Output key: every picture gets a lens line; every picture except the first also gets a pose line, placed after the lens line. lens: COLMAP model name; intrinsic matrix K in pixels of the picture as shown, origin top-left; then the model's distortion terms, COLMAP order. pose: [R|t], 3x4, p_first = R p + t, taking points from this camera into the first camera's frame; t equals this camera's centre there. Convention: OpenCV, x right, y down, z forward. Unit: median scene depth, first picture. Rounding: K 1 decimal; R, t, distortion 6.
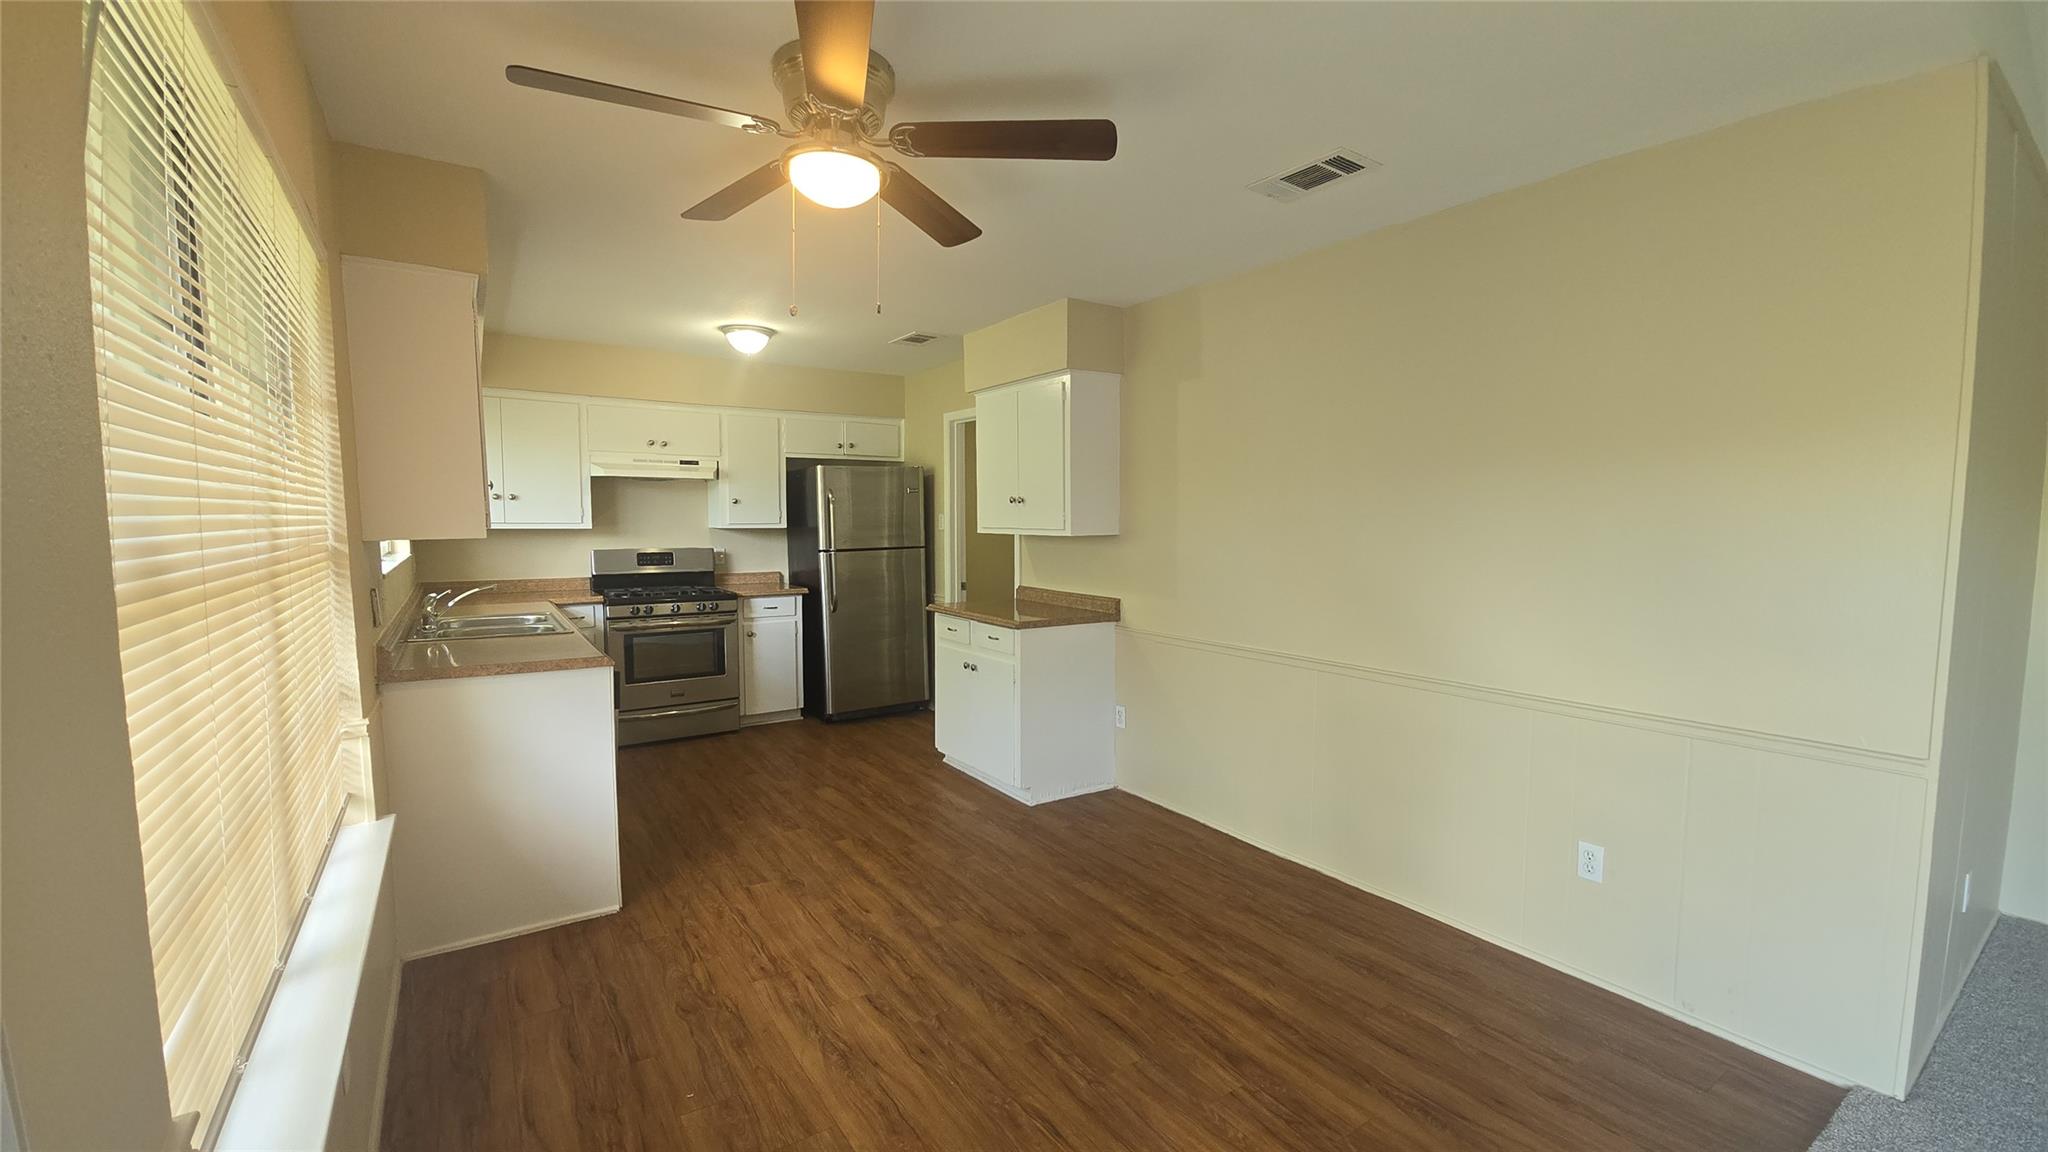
lens RADIAL K [[832.3, 0, 1025.0], [0, 832.3, 578.4], [0, 0, 1]] dist [0.010113, -0.009122]
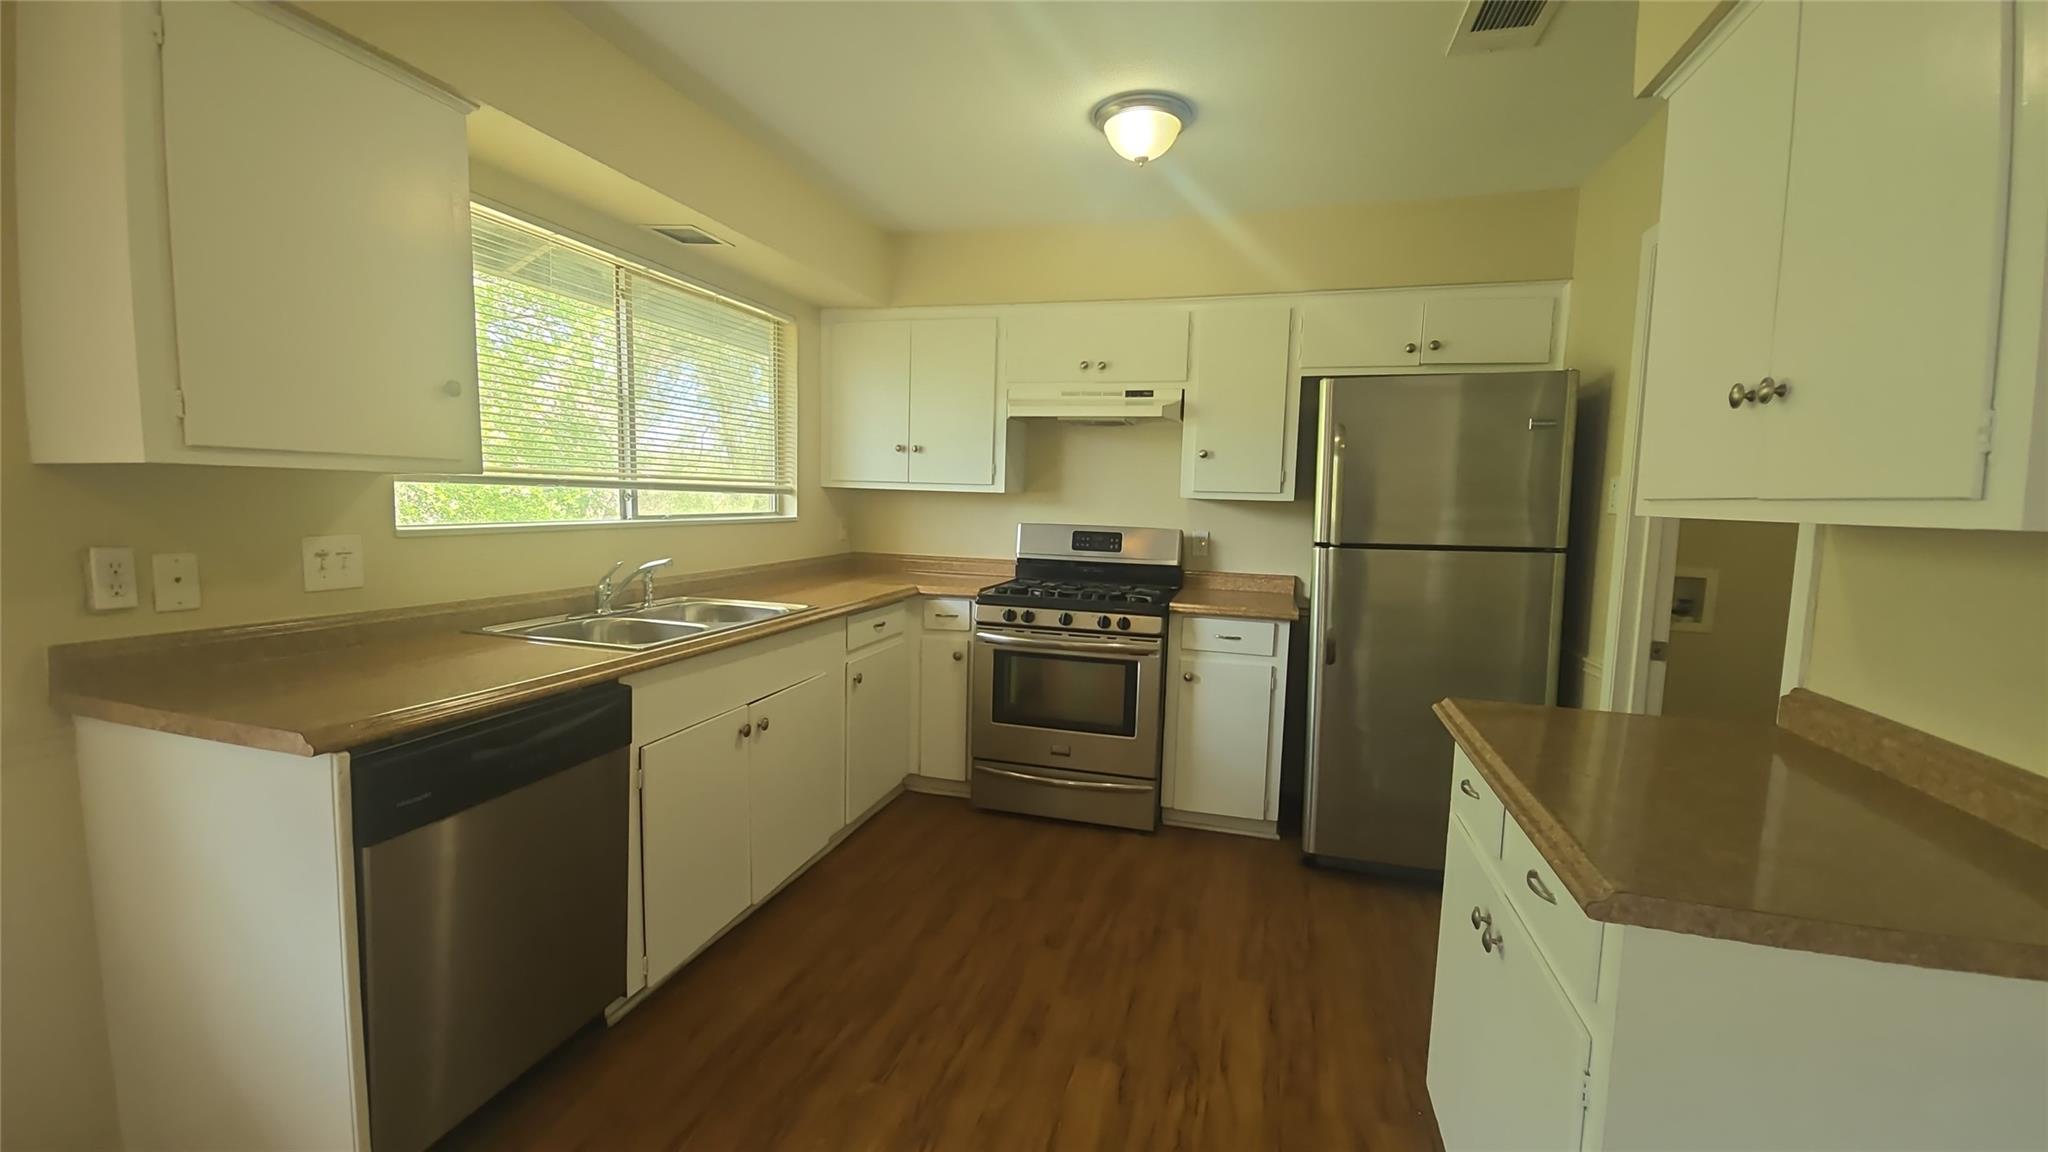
lens RADIAL K [[832.3, 0, 1025.0], [0, 832.3, 578.4], [0, 0, 1]] dist [0.010113, -0.009122]
pose [[0.637707, 0.091792, -0.764790, 0.041767], [-0.084166, 0.995233, 0.049271, -0.022028], [0.765667, 0.032949, 0.642393, 0.527544]]
